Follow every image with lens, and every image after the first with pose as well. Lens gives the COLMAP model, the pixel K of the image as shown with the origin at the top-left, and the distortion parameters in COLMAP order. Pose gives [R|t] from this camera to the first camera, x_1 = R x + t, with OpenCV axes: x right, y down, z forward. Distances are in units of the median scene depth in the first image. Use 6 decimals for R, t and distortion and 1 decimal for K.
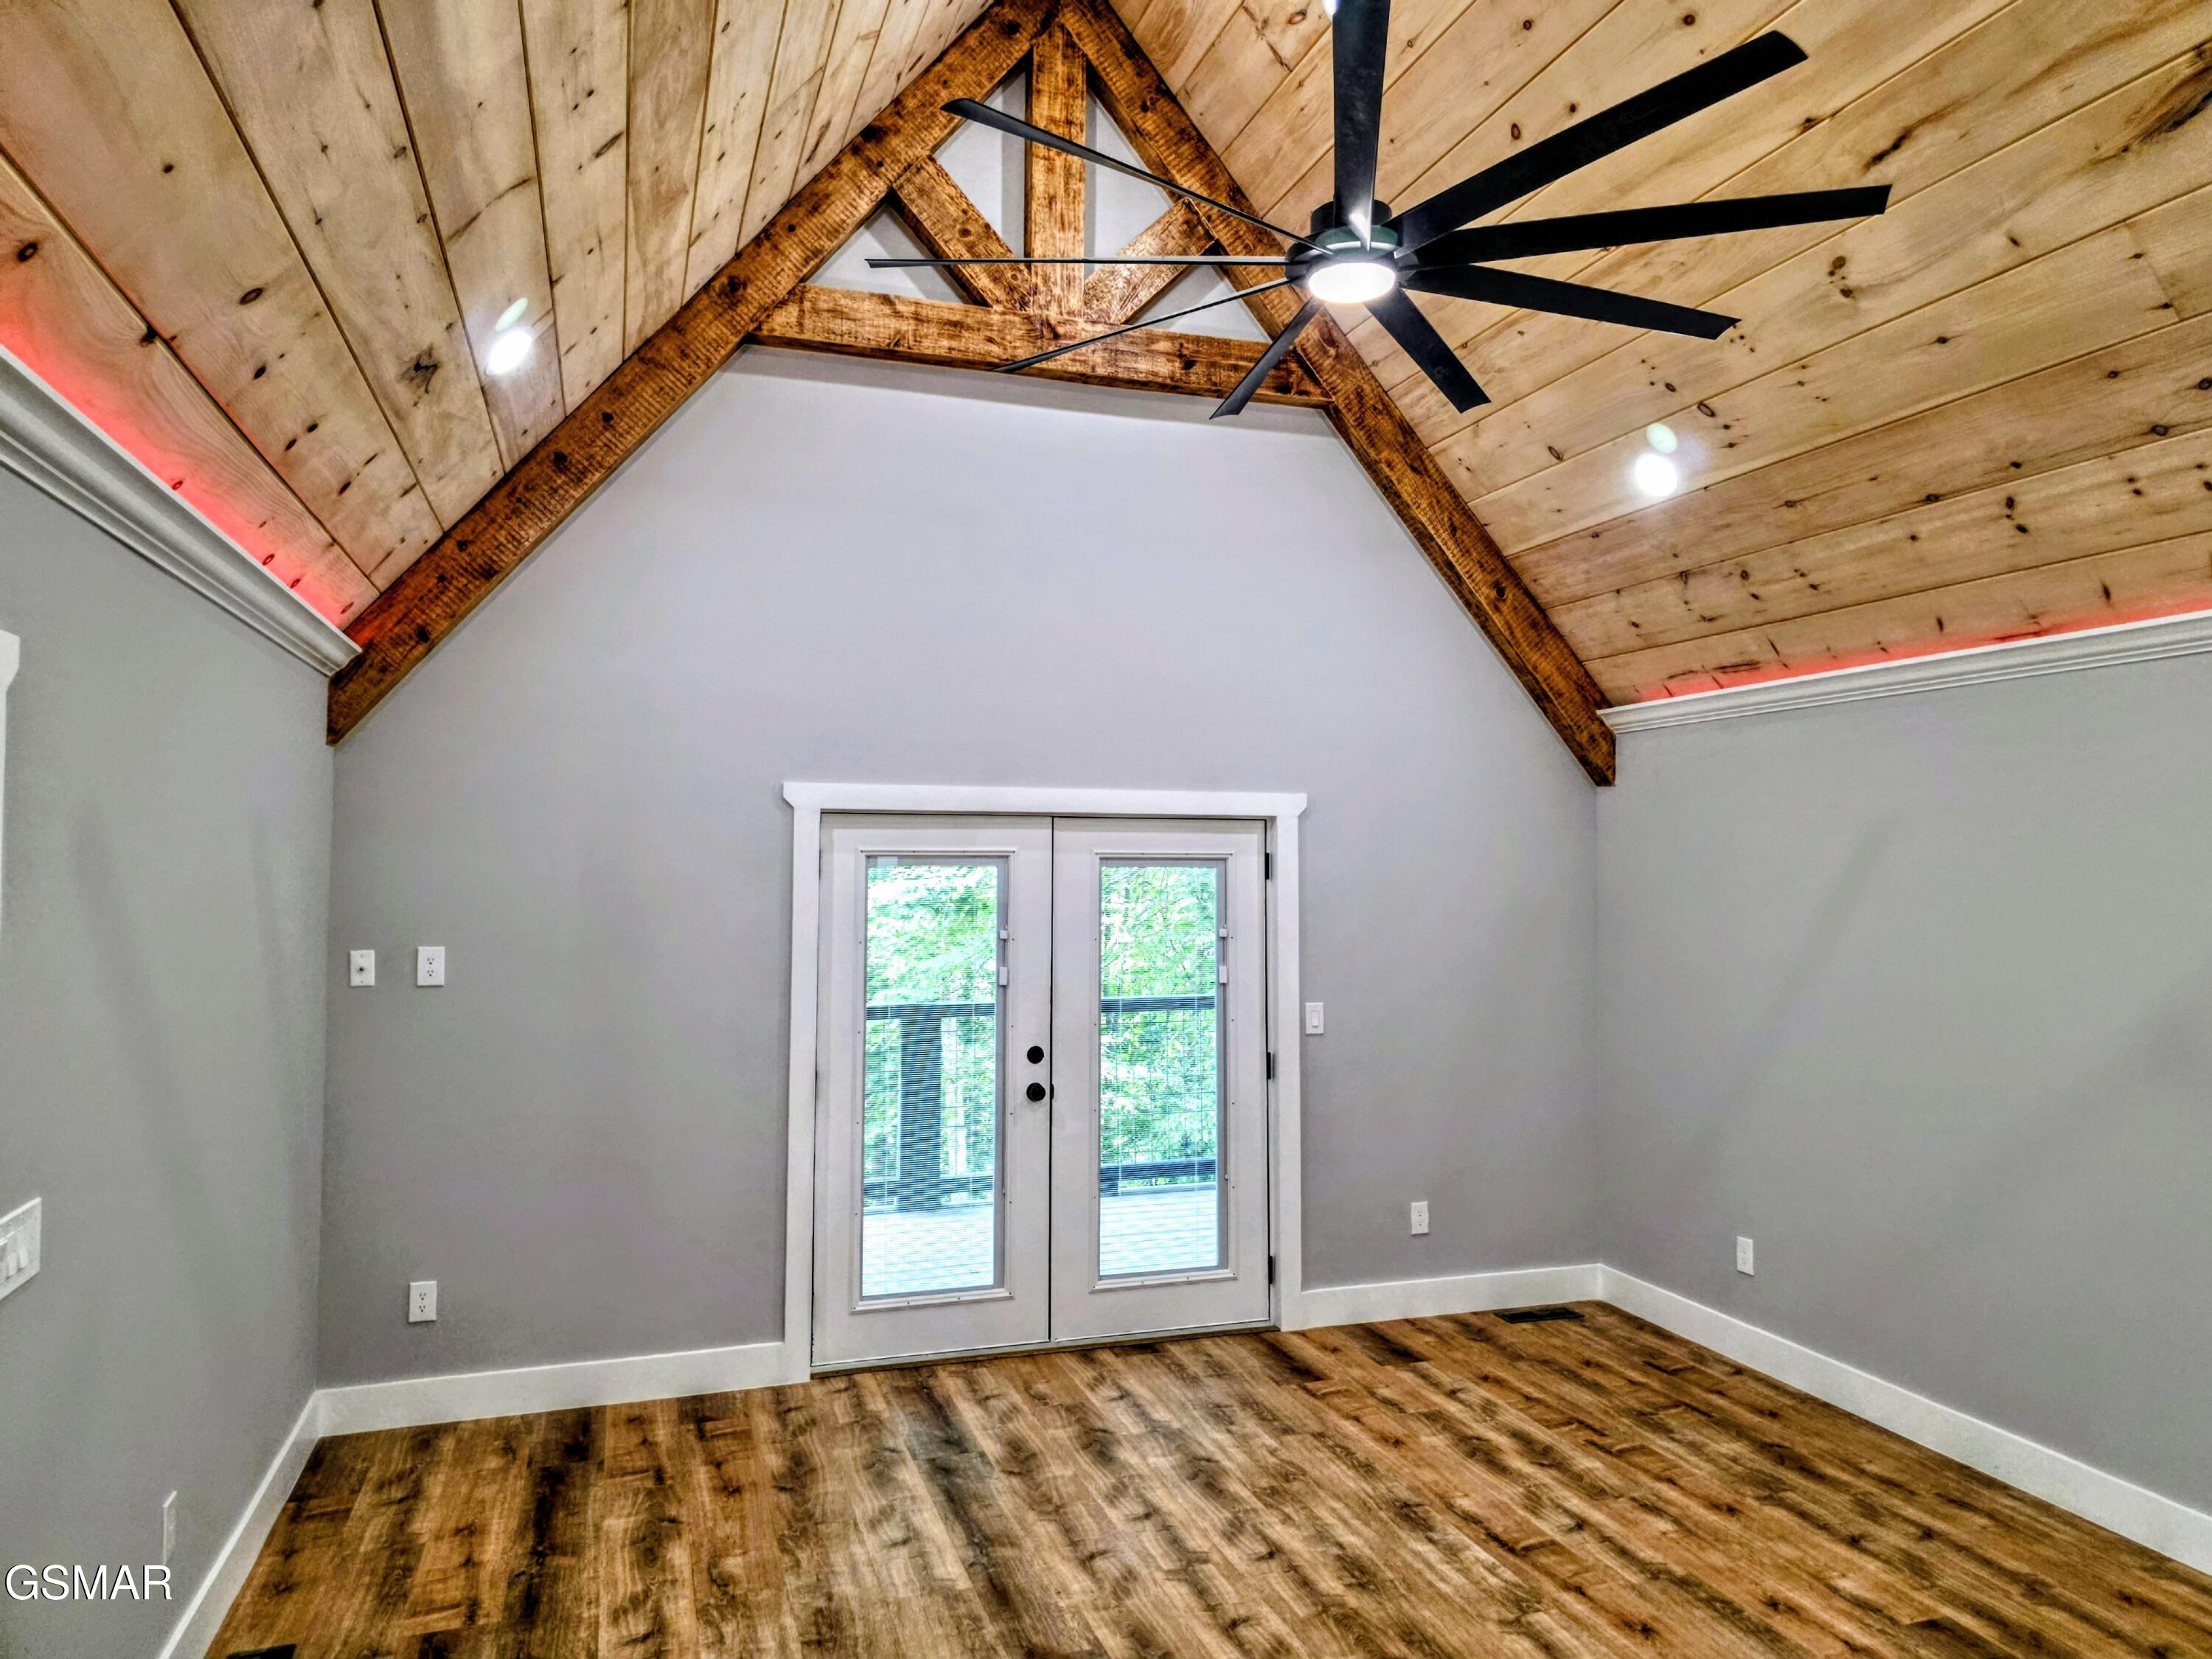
lens RADIAL K [[1501.5, 0, 1126.7], [0, 1501.5, 823.3], [0, 0, 1]] dist [0.042197, -0.025853]
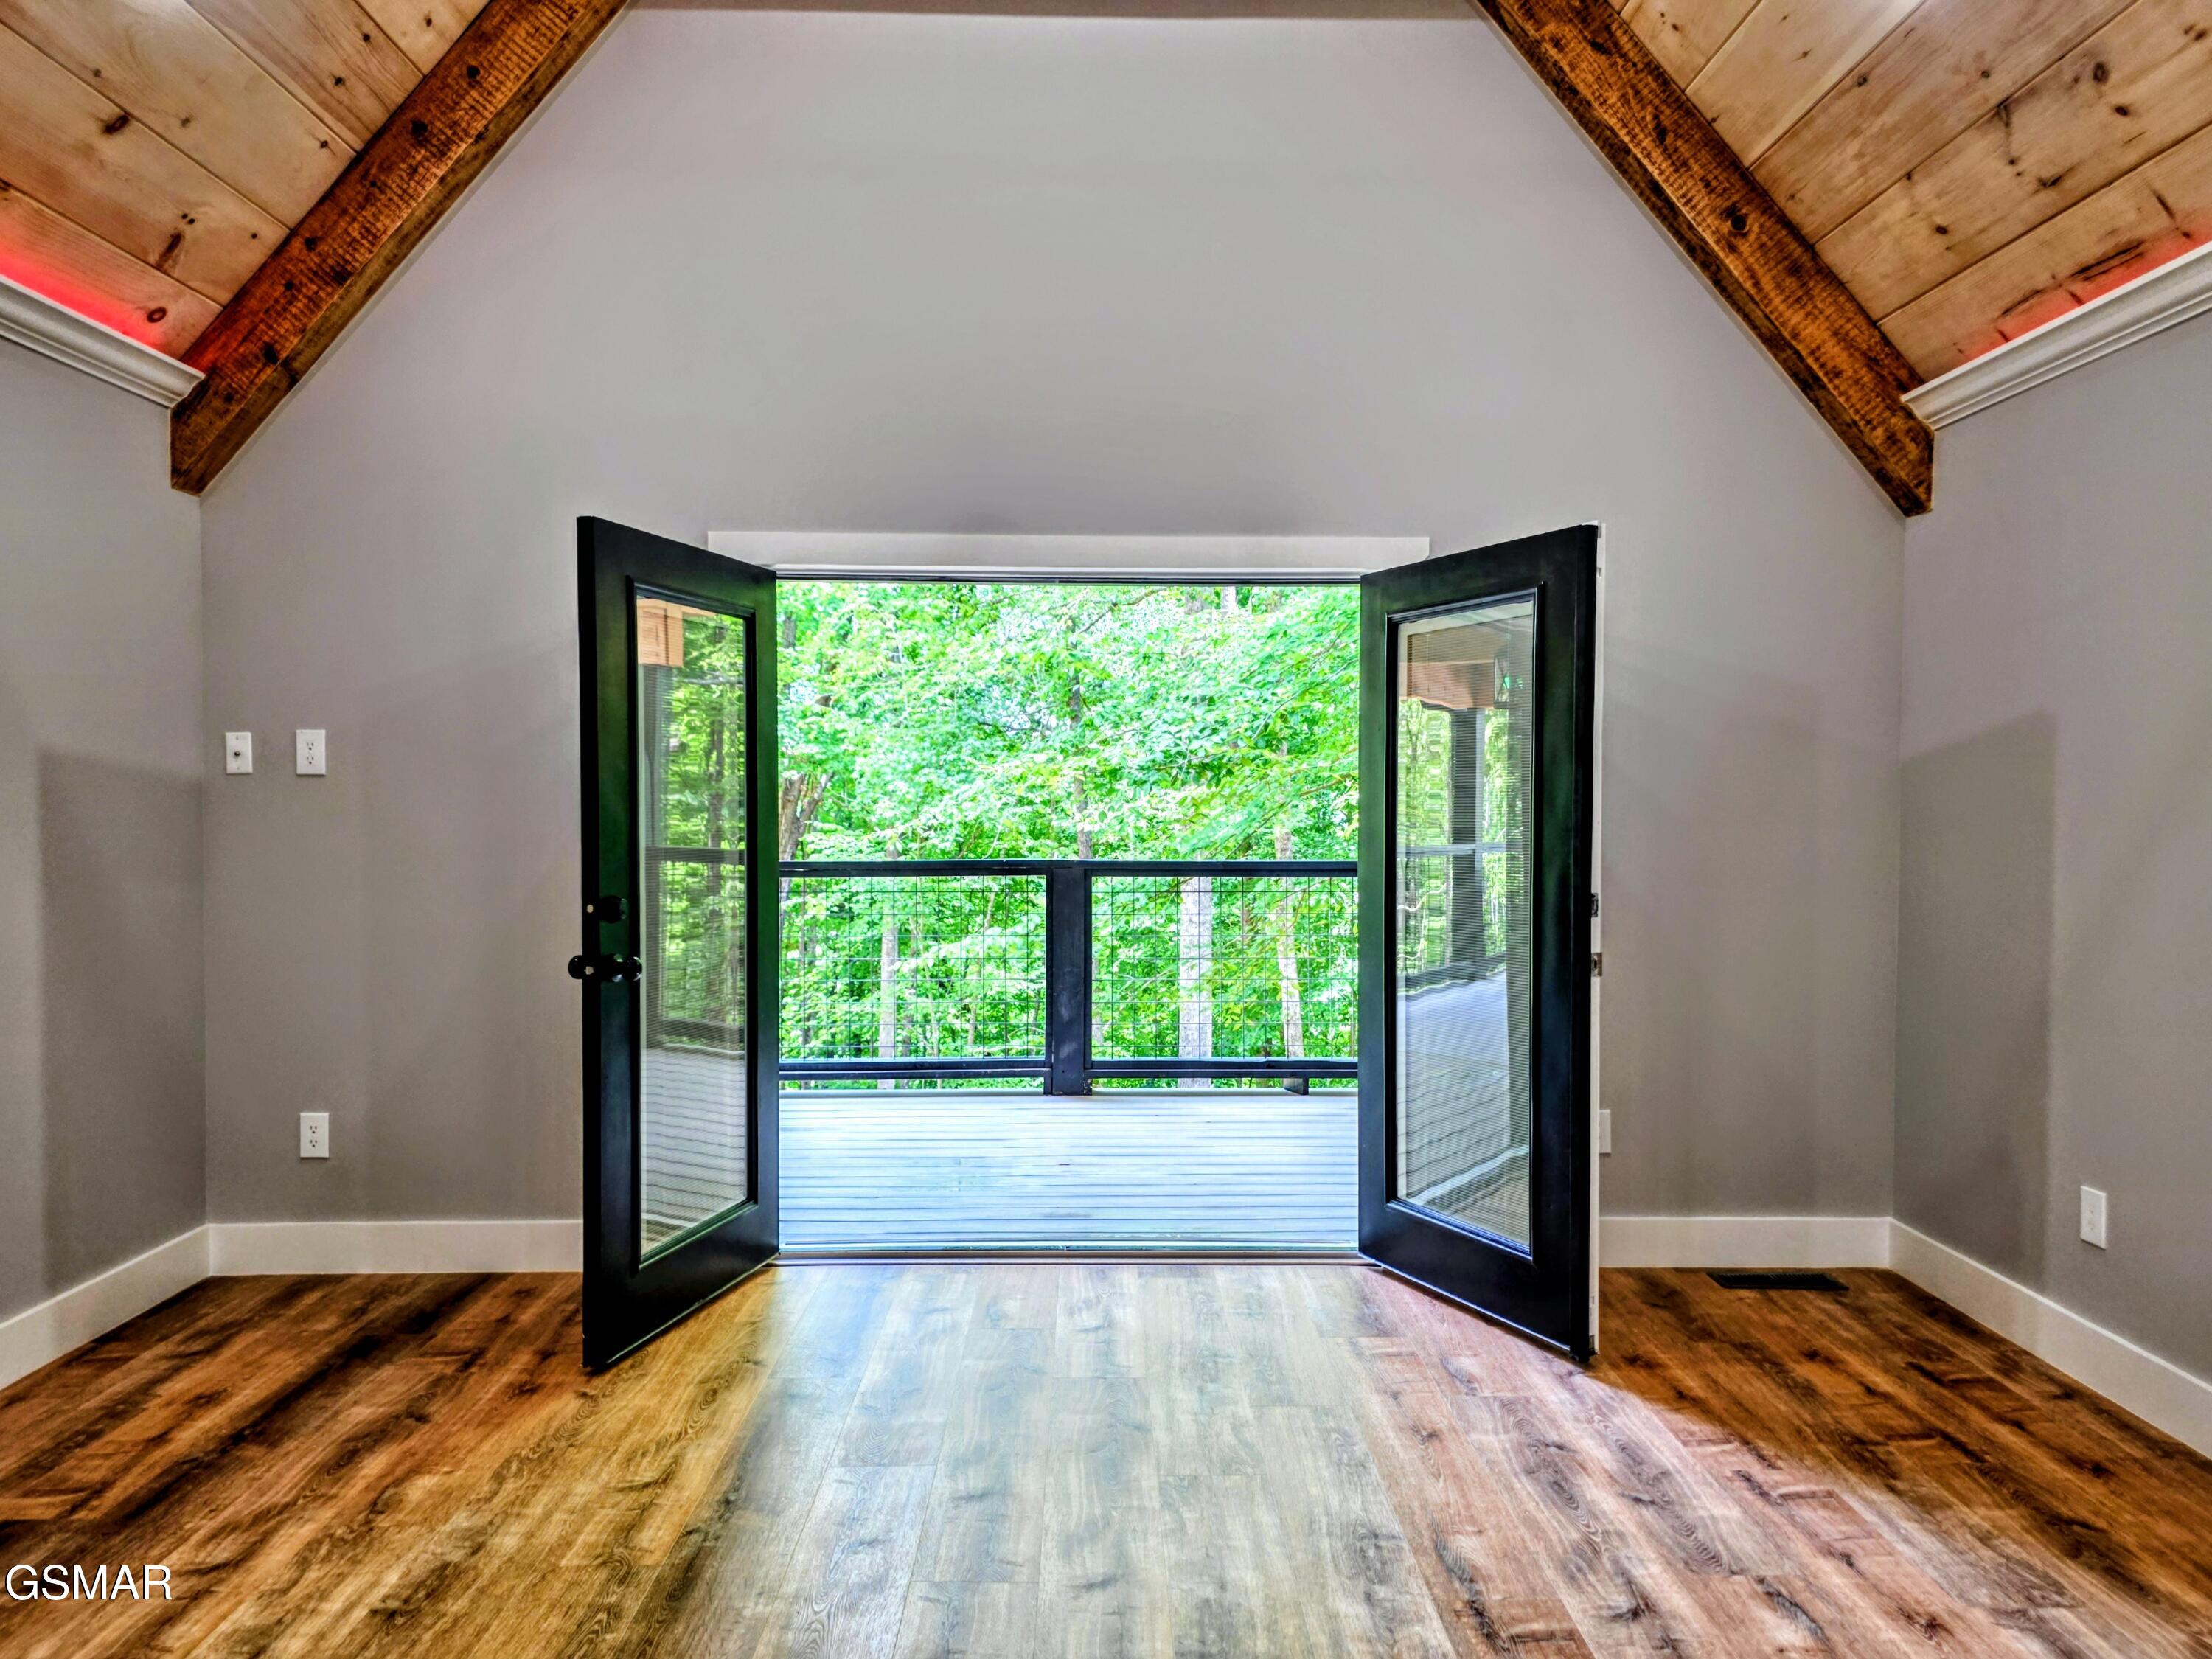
lens RADIAL K [[1497.5, 0, 1122.1], [0, 1497.5, 843.8], [0, 0, 1]] dist [0.033949, -0.017440]
pose [[0.952578, 0.008263, -0.304182, 0.228938], [0.009777, 0.998284, 0.057736, 0.096452], [0.304138, -0.057972, 0.950863, 0.306587]]
